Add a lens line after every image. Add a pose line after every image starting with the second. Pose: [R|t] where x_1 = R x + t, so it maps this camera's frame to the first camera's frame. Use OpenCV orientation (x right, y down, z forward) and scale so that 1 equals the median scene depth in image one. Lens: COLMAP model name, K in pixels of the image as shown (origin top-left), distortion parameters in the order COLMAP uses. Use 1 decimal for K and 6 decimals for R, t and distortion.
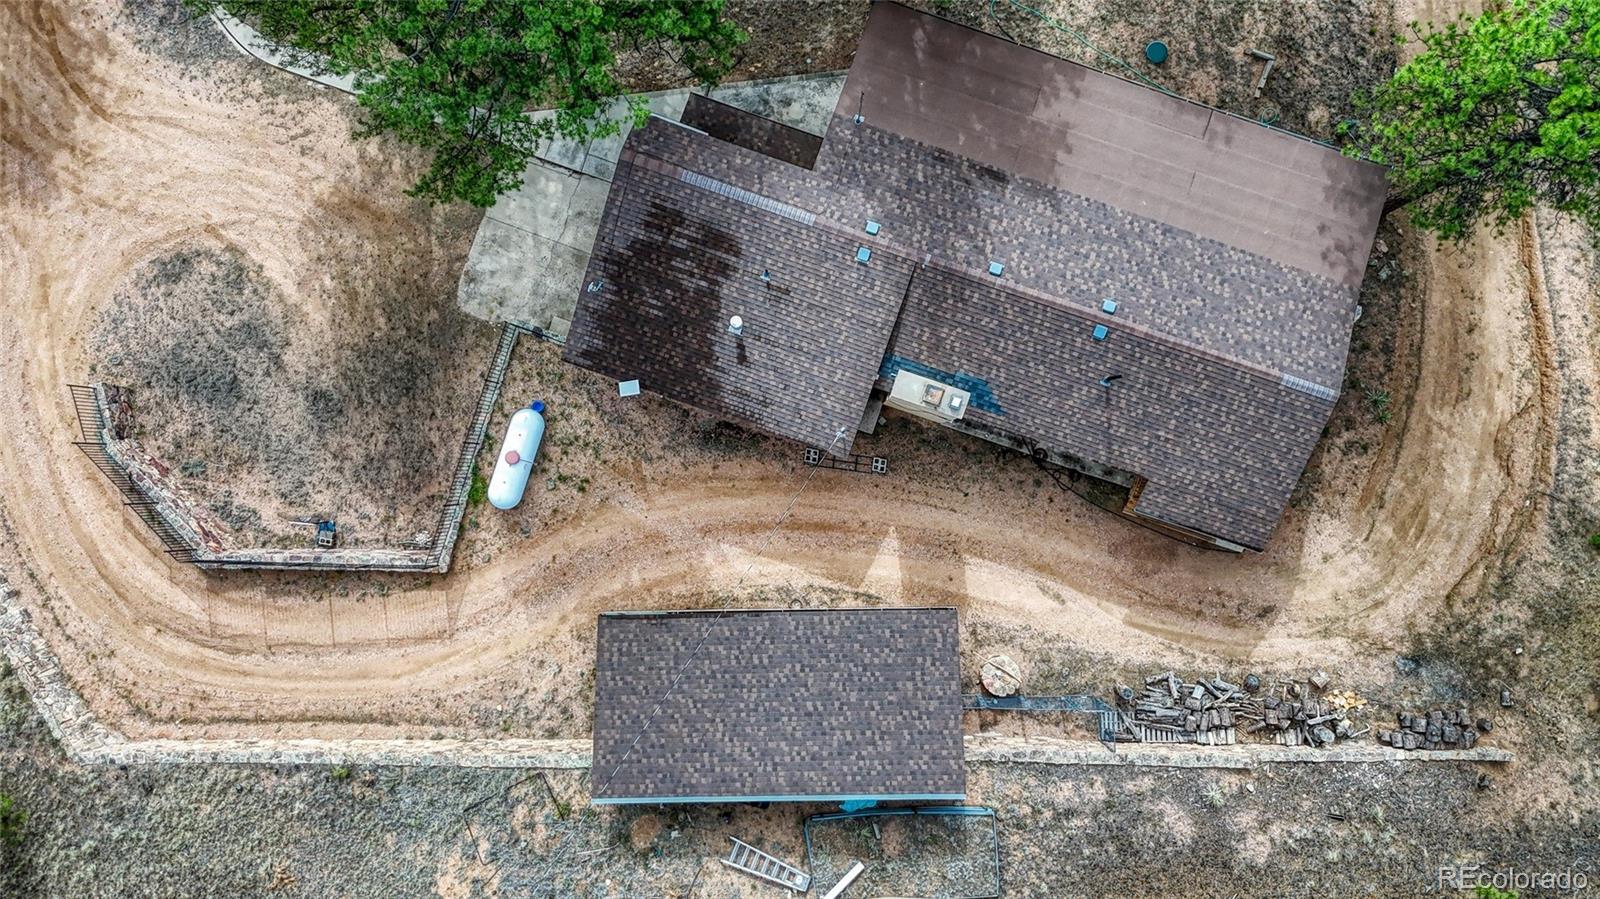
lens RADIAL K [[1167.1, 0, 800.3], [0, 1167.1, 450.1], [0, 0, 1]] dist [0.072275, -0.068058]
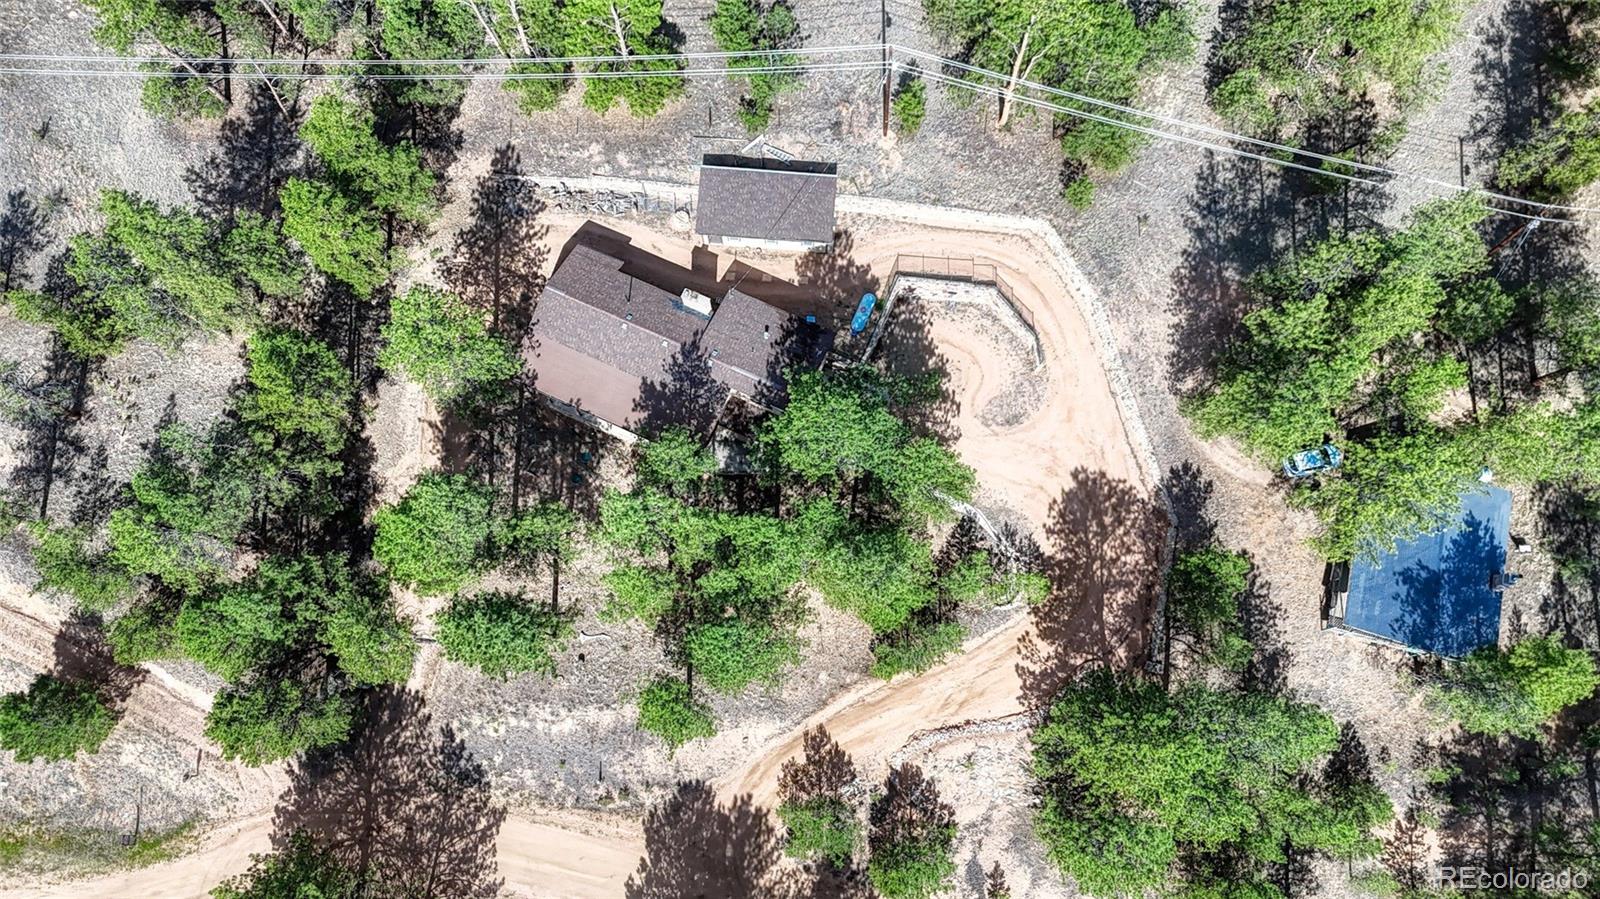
lens RADIAL K [[1167.1, 0, 799.5], [0, 1167.1, 450.1], [0, 0, 1]] dist [0.072275, -0.068058]
pose [[-0.994472, -0.095175, 0.044351, -0.250295], [0.103795, -0.954895, 0.278213, -0.994415], [0.015872, 0.281279, 0.959495, -1.324160]]
